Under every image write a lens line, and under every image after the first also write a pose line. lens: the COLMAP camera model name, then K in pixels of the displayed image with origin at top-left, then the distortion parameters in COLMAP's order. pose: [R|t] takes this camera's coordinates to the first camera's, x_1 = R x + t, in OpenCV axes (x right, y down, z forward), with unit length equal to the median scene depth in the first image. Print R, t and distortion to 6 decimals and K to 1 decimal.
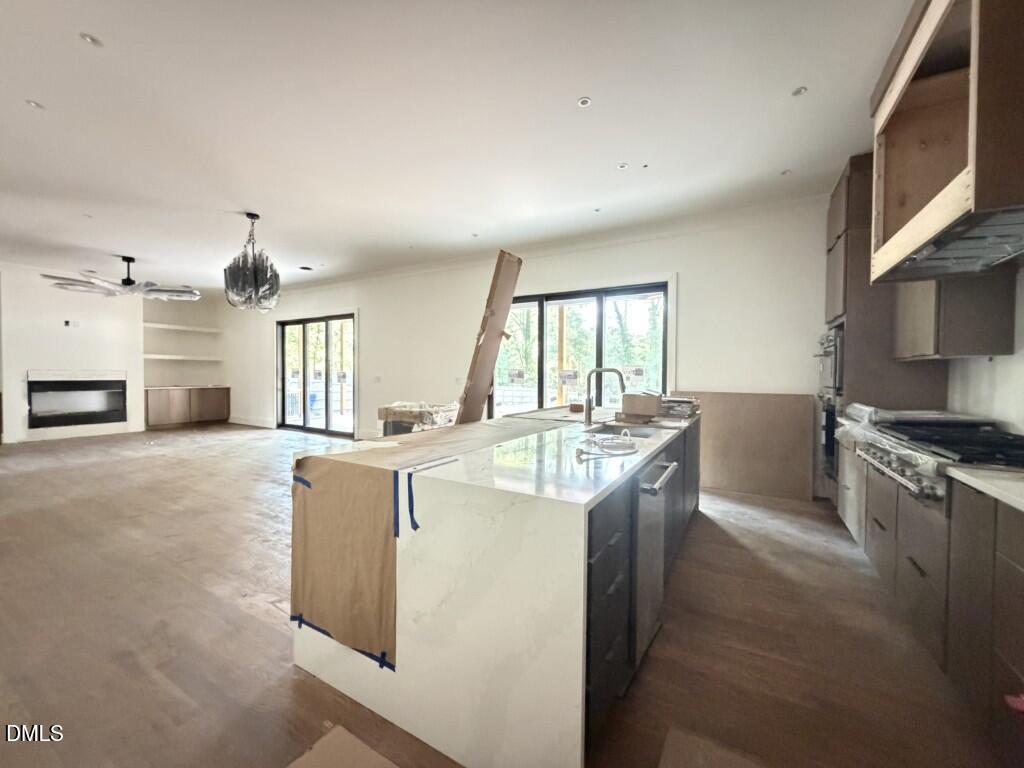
lens RADIAL K [[407.6, 0, 508.1], [0, 407.6, 383.8], [0, 0, 1]] dist [-0.000758, -0.000054]
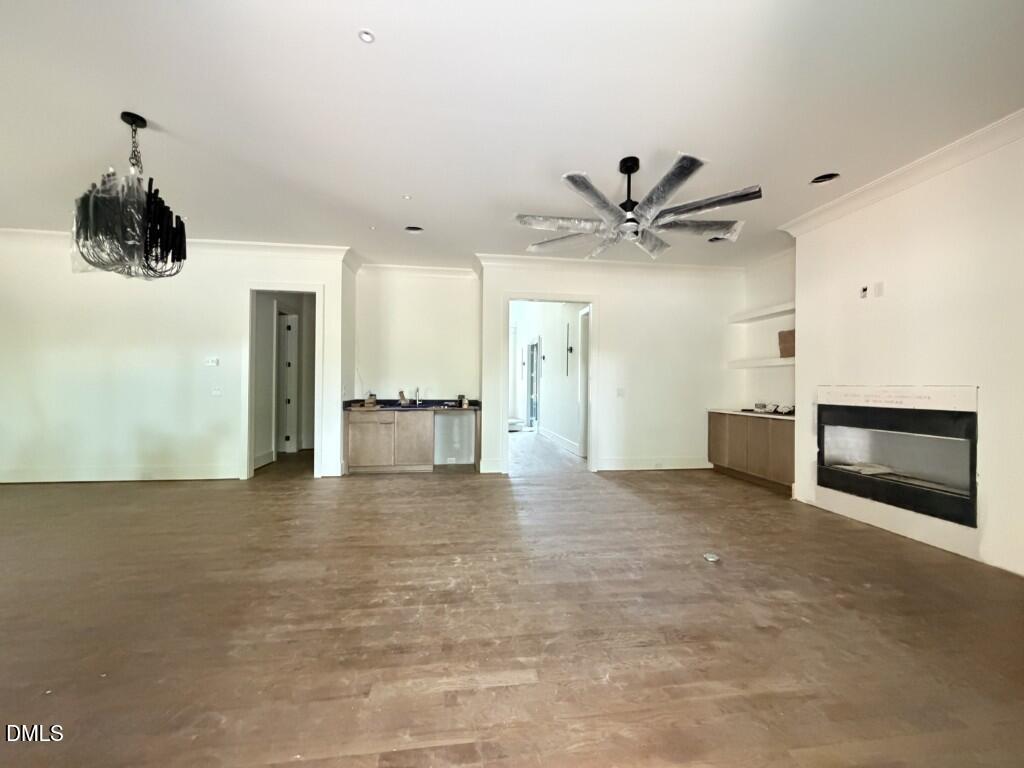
lens RADIAL K [[407.6, 0, 508.1], [0, 407.6, 383.8], [0, 0, 1]] dist [-0.000758, -0.000054]
pose [[-0.789767, -0.017390, -0.613161, -0.398302], [-0.029922, 0.999500, 0.010193, -0.025629], [0.612677, 0.026397, -0.789892, 1.038783]]
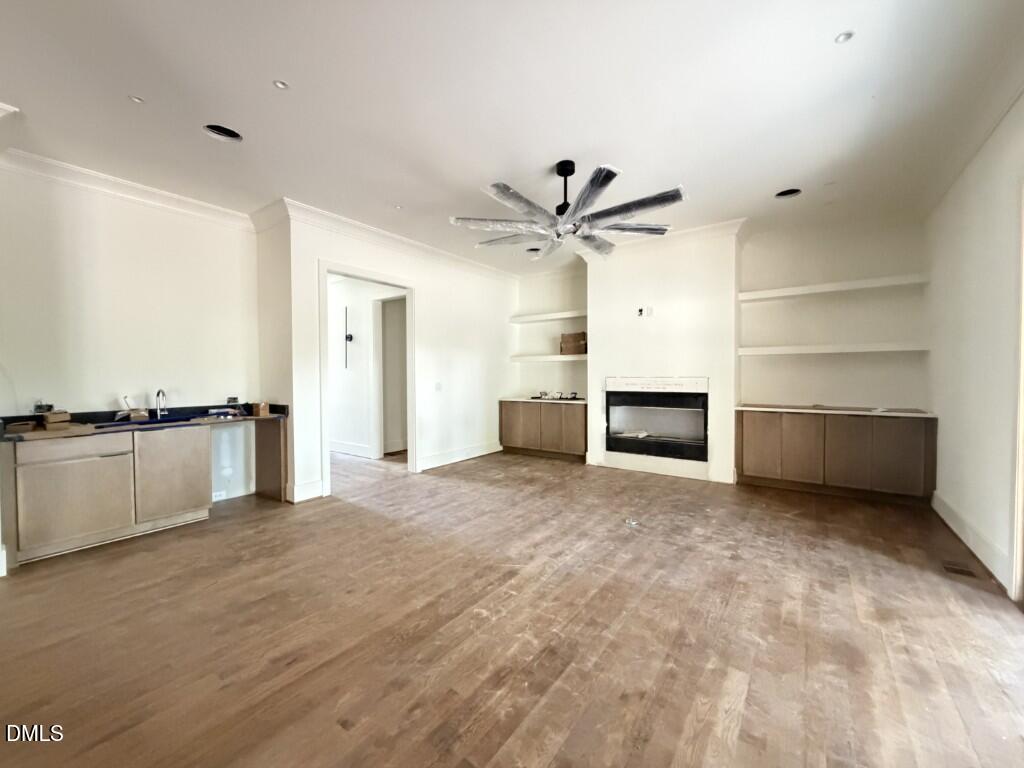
lens RADIAL K [[407.6, 0, 508.1], [0, 407.6, 383.8], [0, 0, 1]] dist [-0.000758, -0.000054]
pose [[-0.110032, 0.015338, -0.993810, -0.313326], [-0.019353, 0.999658, 0.017571, -0.027708], [0.993740, 0.021166, -0.109697, 0.780512]]
